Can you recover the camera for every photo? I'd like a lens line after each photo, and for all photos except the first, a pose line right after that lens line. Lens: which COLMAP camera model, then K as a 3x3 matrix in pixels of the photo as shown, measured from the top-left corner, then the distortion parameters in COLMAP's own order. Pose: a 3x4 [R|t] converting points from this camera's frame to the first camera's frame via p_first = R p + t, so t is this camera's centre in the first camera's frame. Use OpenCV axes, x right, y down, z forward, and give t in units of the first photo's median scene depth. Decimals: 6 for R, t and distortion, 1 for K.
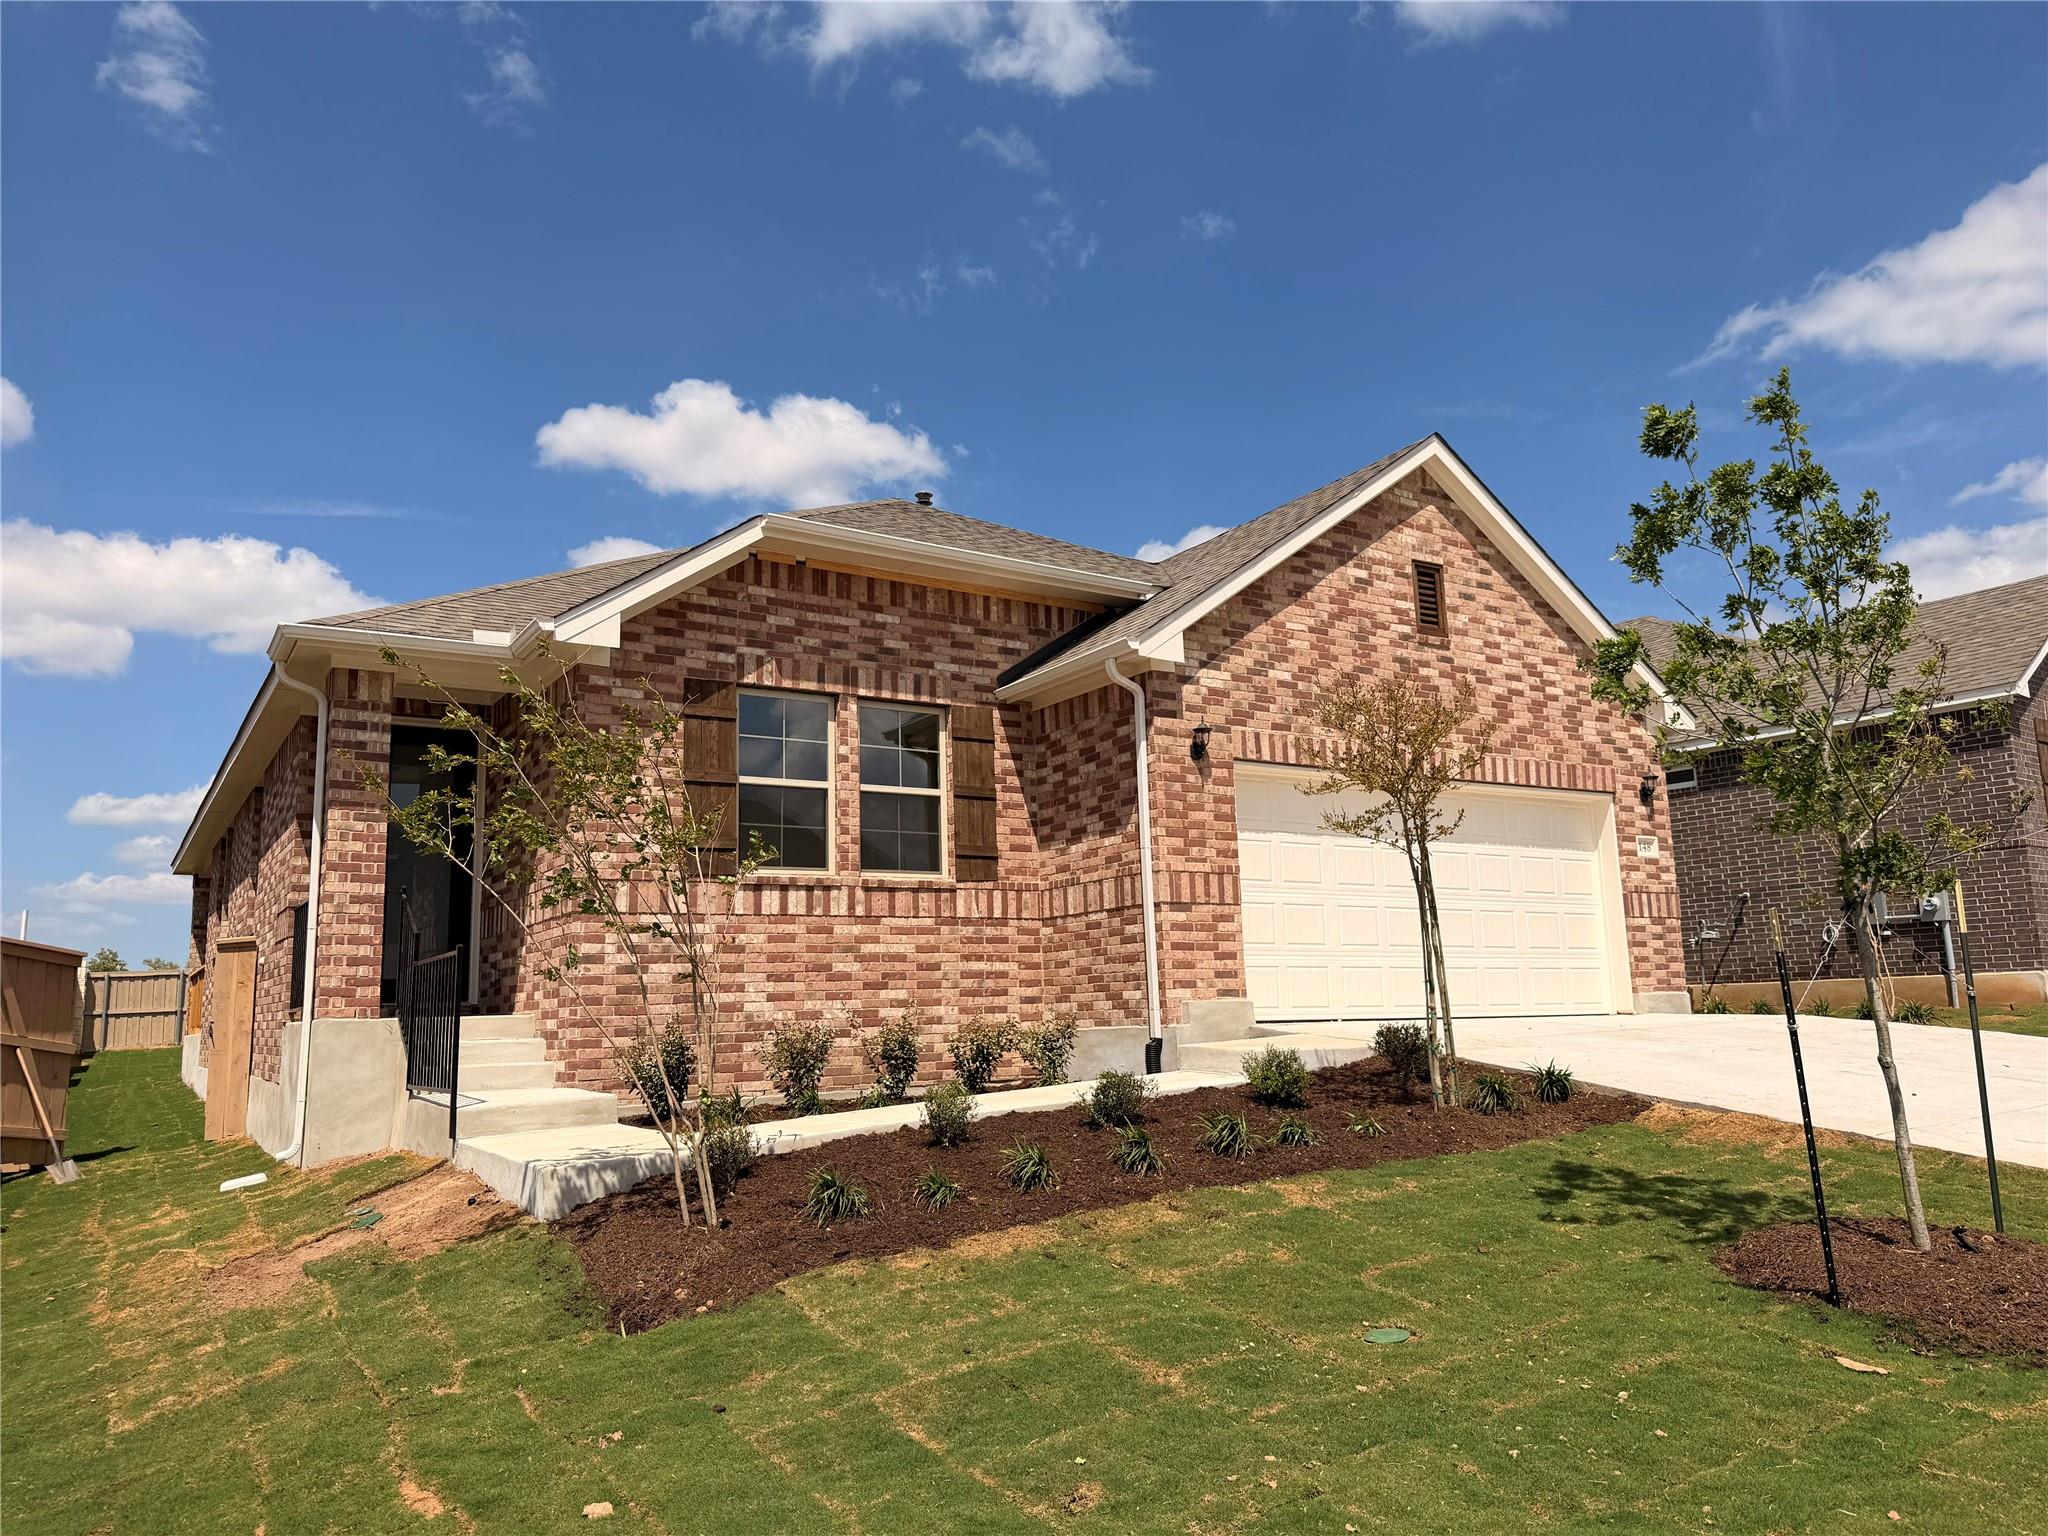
lens RADIAL K [[1458.7, 0, 1024.0], [0, 1458.7, 768.0], [0, 0, 1]] dist [0.084946, -0.000382]
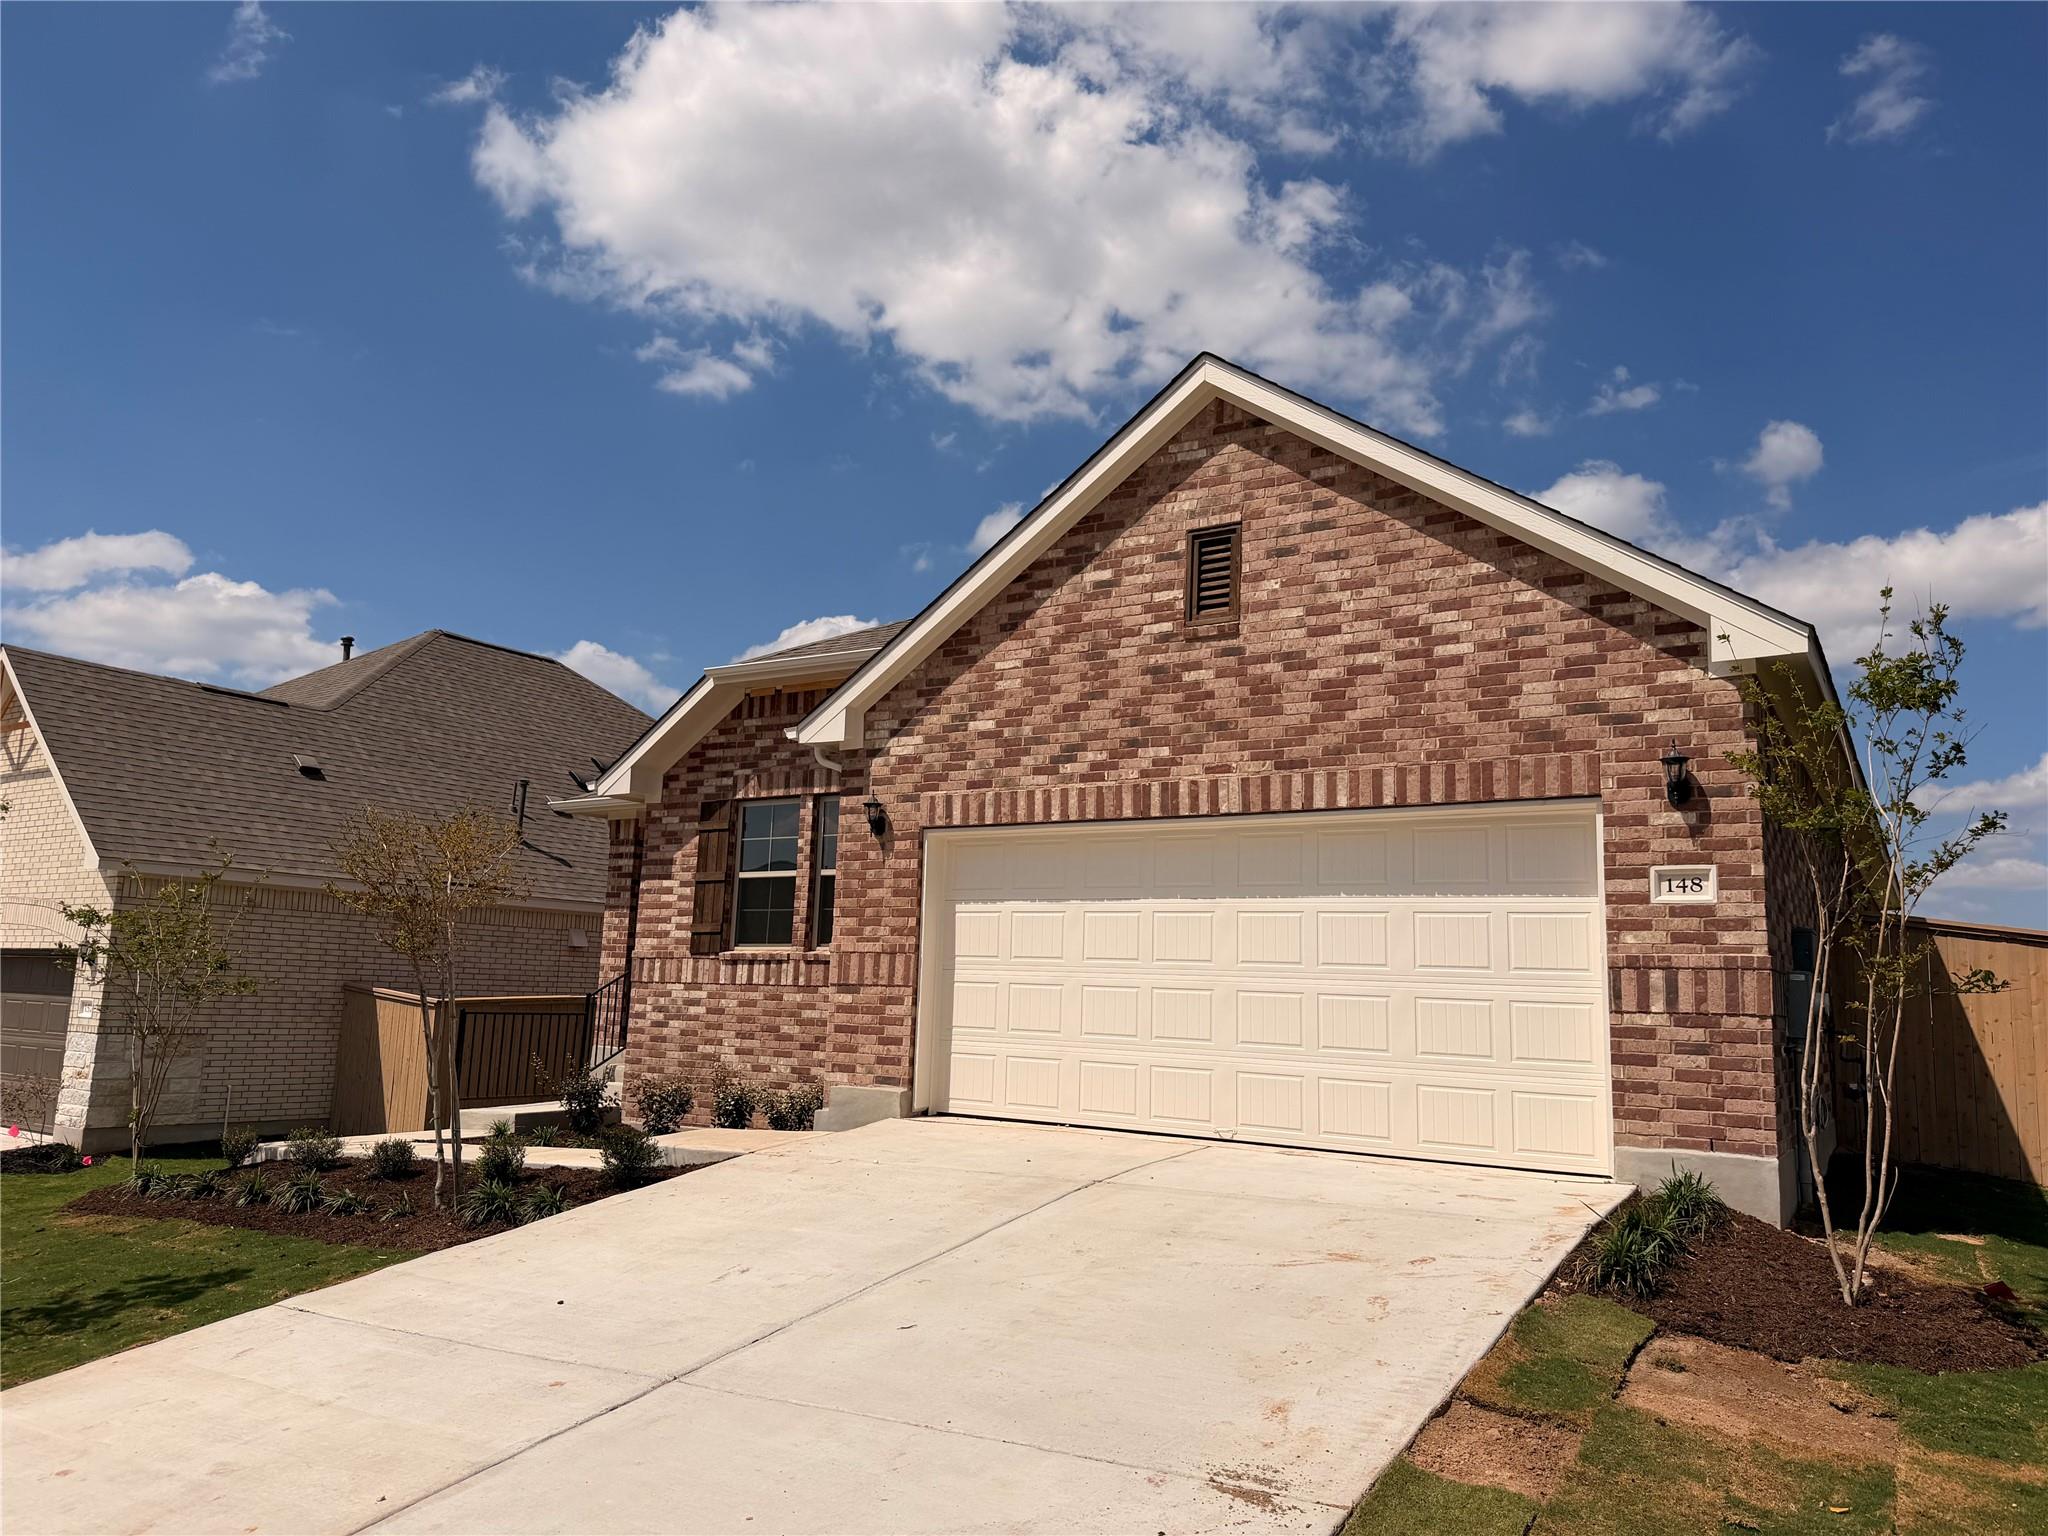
lens RADIAL K [[1405.5, 0, 1024.0], [0, 1405.5, 768.0], [0, 0, 1]] dist [0.102488, -0.001959]
pose [[0.432436, -0.106164, -0.895393, 0.944366], [0.111603, 0.991710, -0.063684, 0.019448], [0.894731, -0.072390, 0.440700, 0.639767]]
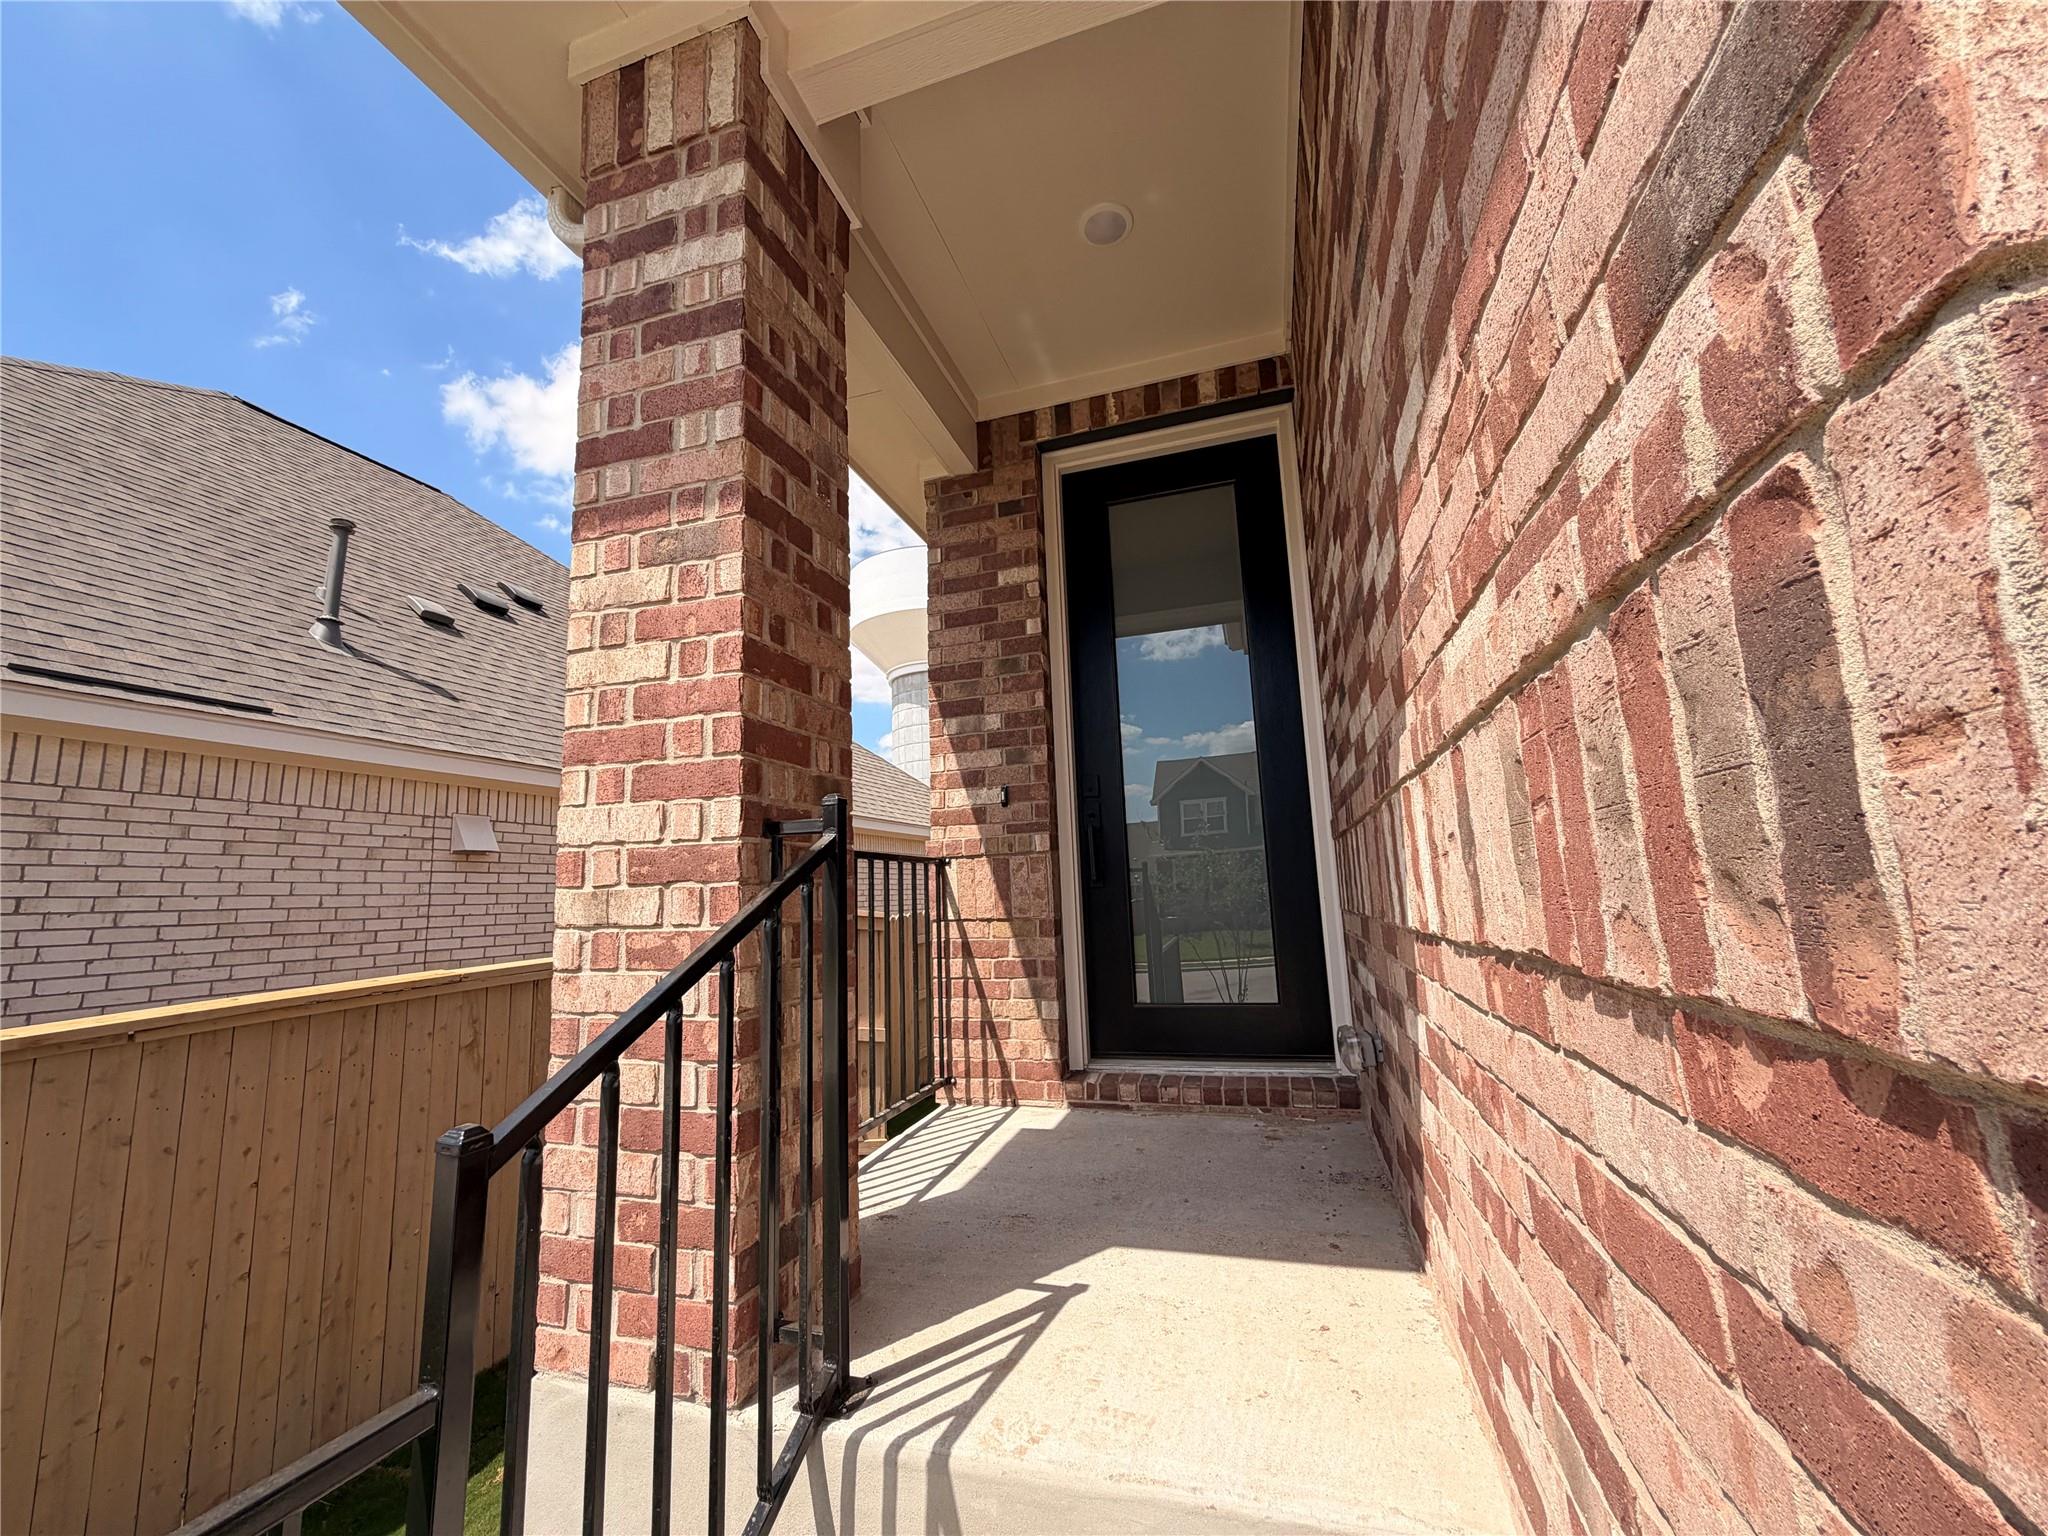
lens RADIAL K [[820.1, 0, 1015.9], [0, 820.1, 768.0], [0, 0, 1]] dist [-0.000426, 0.000538]
pose [[0.644133, -0.116049, -0.756059, -0.263432], [0.150616, 0.988316, -0.023380, 0.072535], [0.749938, -0.098815, 0.654086, 0.824418]]
